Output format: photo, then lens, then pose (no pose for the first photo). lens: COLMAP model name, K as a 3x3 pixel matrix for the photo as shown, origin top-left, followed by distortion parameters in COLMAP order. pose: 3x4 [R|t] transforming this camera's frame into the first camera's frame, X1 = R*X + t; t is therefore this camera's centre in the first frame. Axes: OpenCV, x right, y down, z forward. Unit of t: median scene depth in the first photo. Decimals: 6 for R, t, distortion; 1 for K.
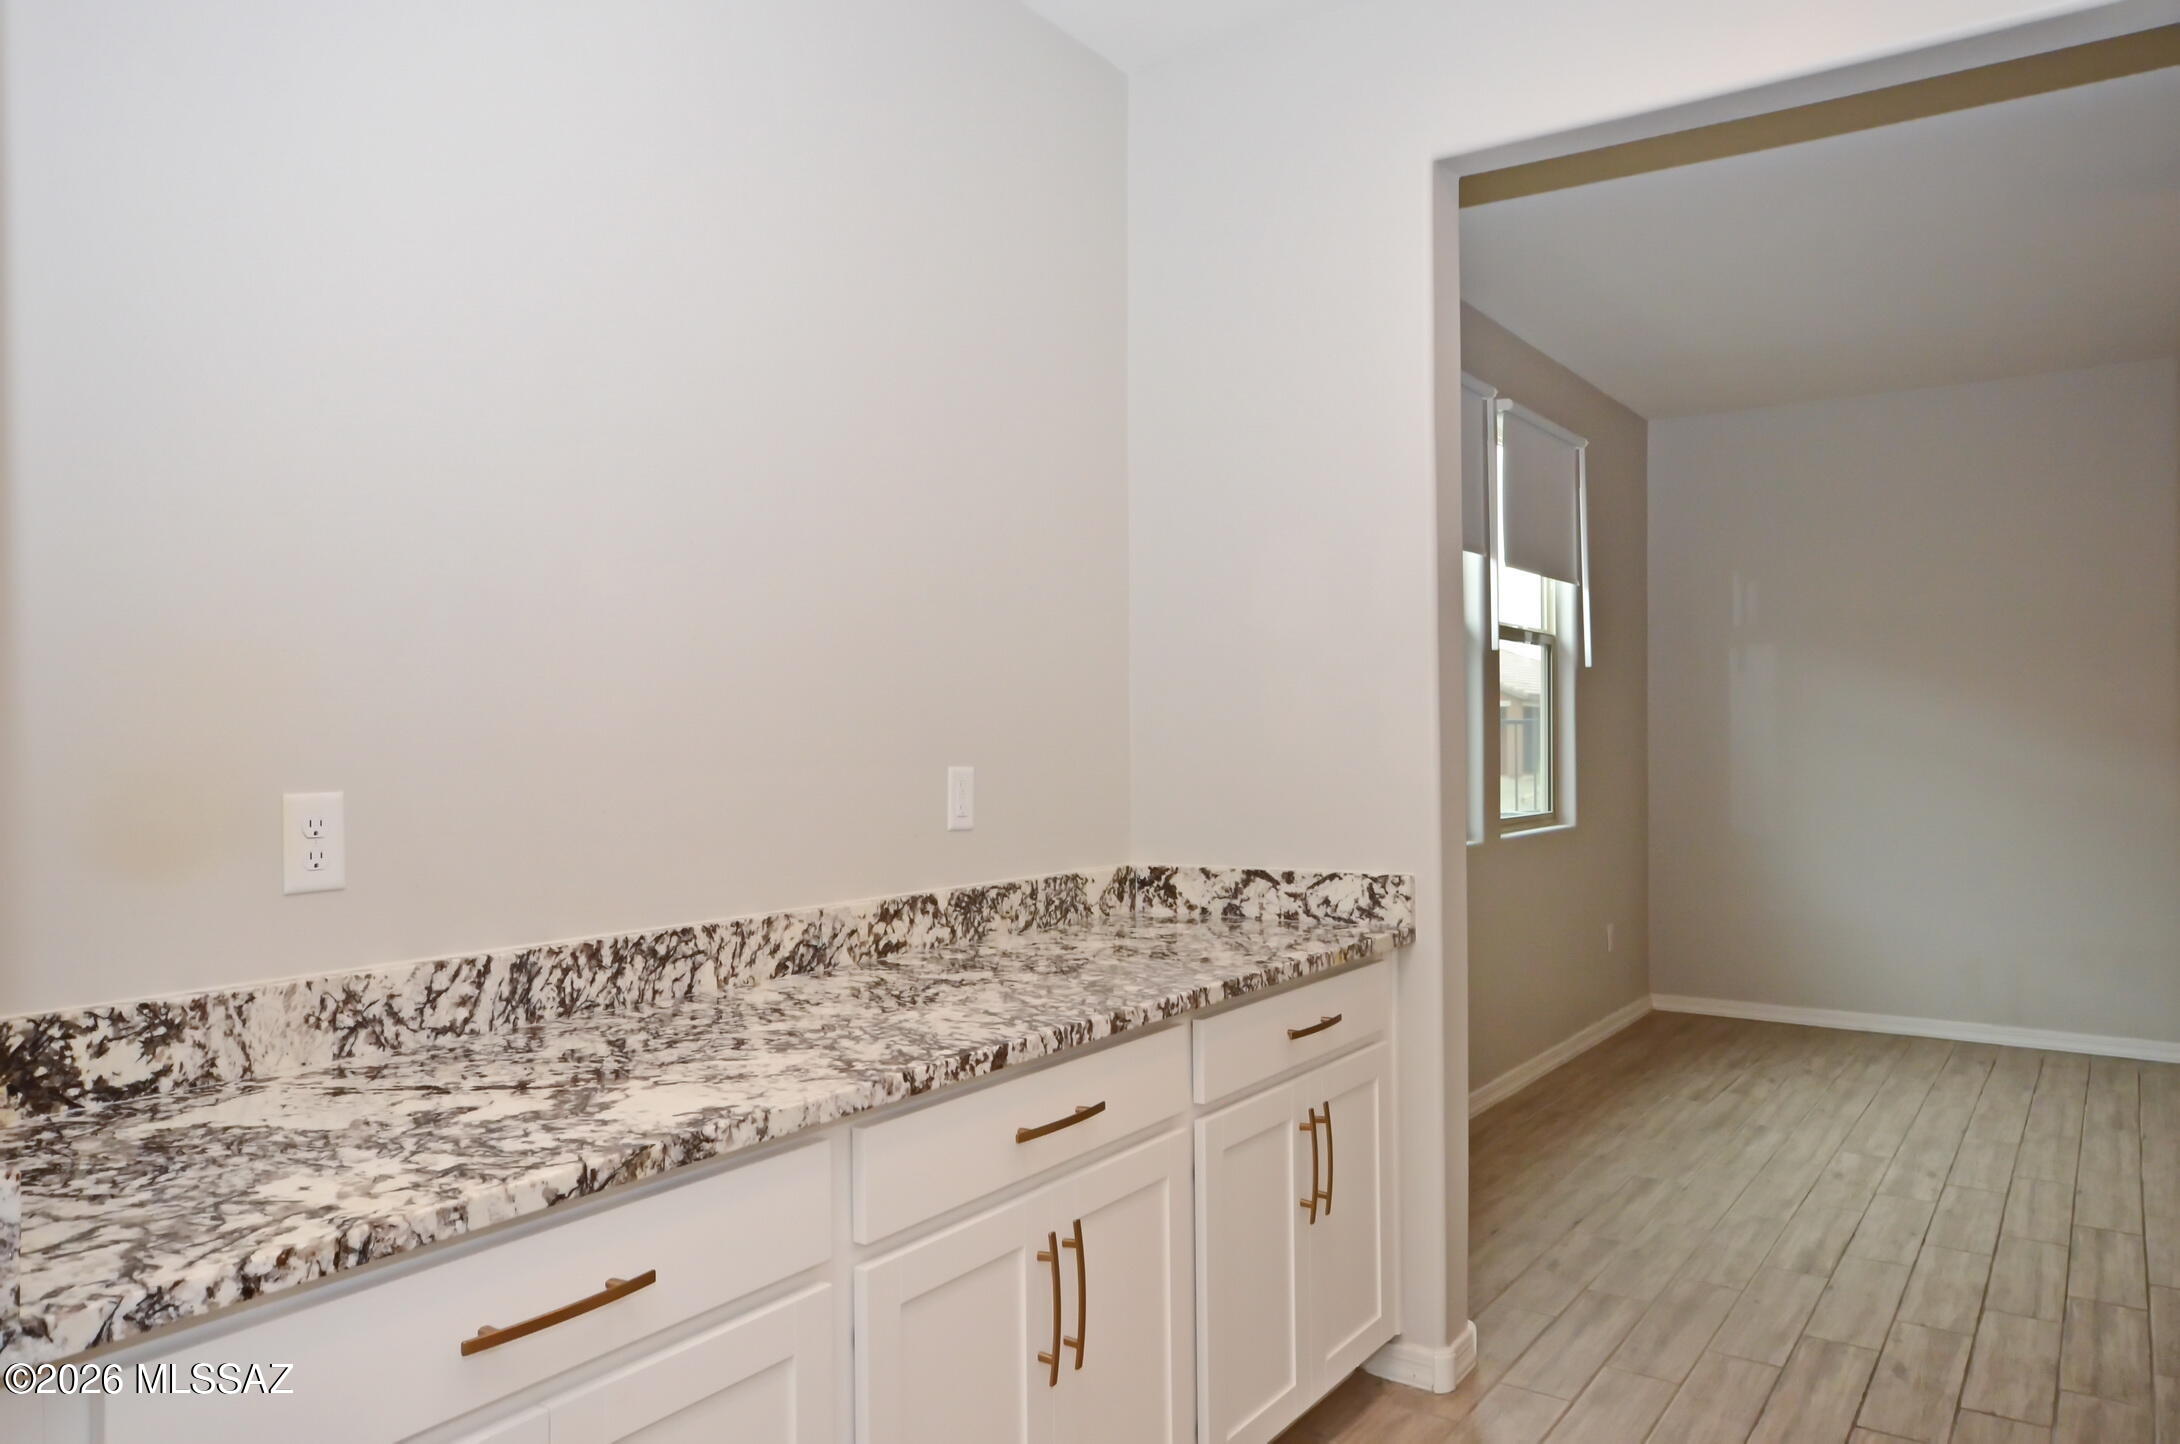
lens RADIAL K [[1545.3, 0, 1101.0], [0, 1545.3, 736.8], [0, 0, 1]] dist [0.048530, 0.004868]
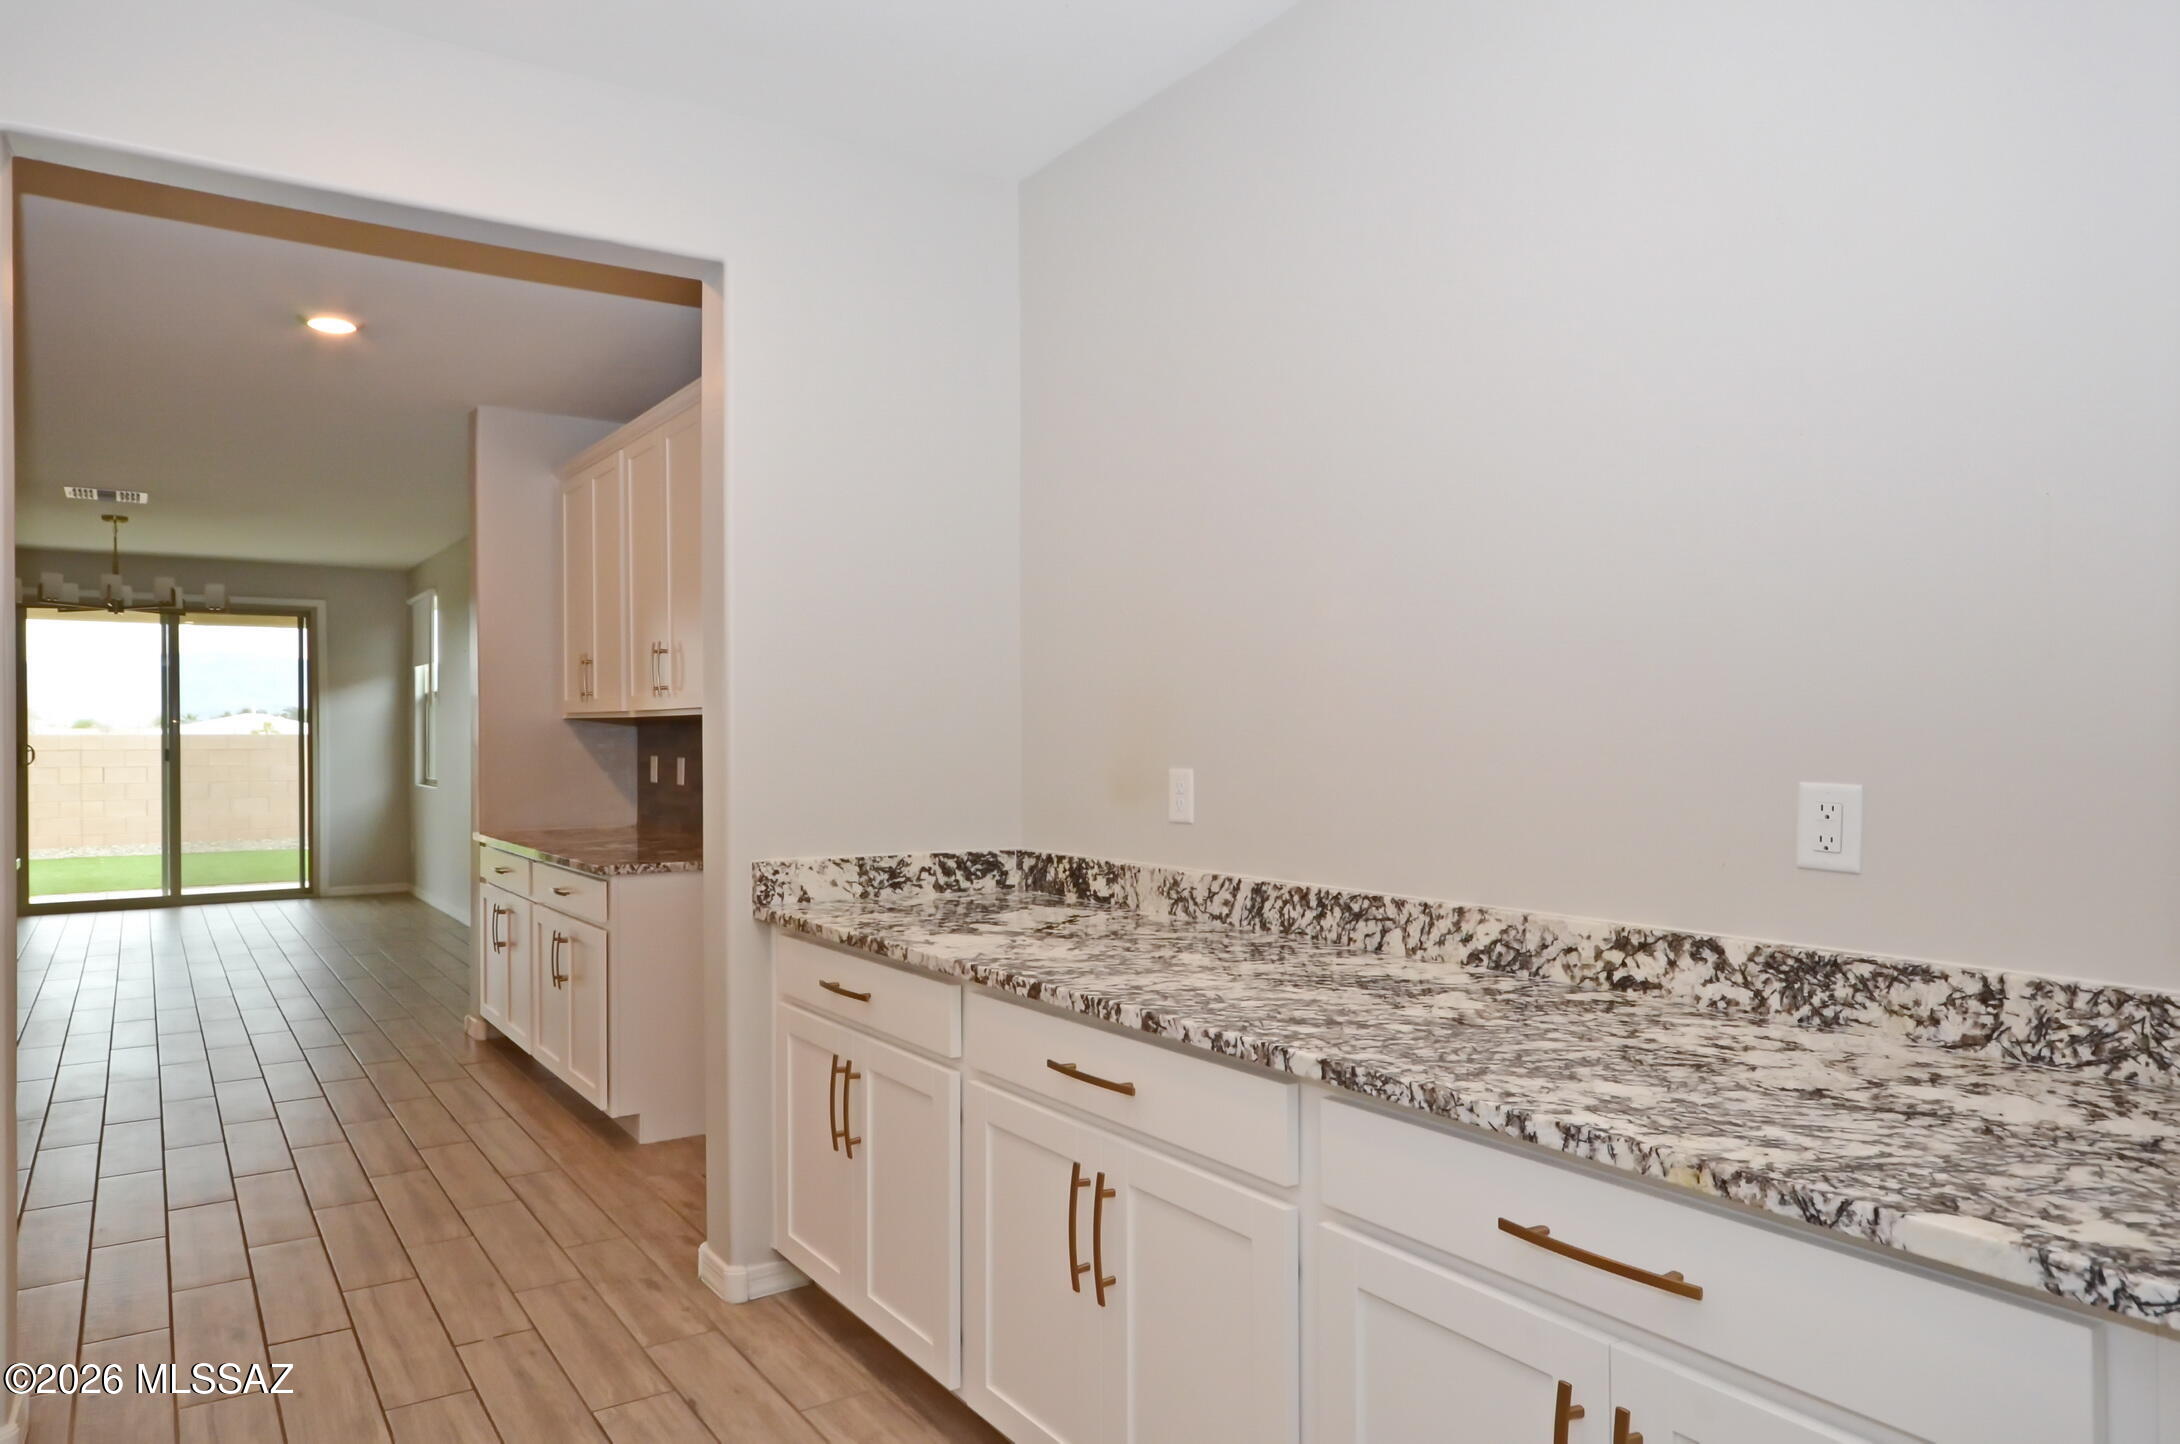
lens RADIAL K [[1218.6, 0, 1129.9], [0, 1218.6, 730.2], [0, 0, 1]] dist [0.024265, 0.001236]
pose [[-0.308389, 0.003476, -0.951254, 0.705741], [0.008652, 0.999962, 0.000849, -0.009855], [0.951221, -0.007969, -0.308408, 1.109970]]
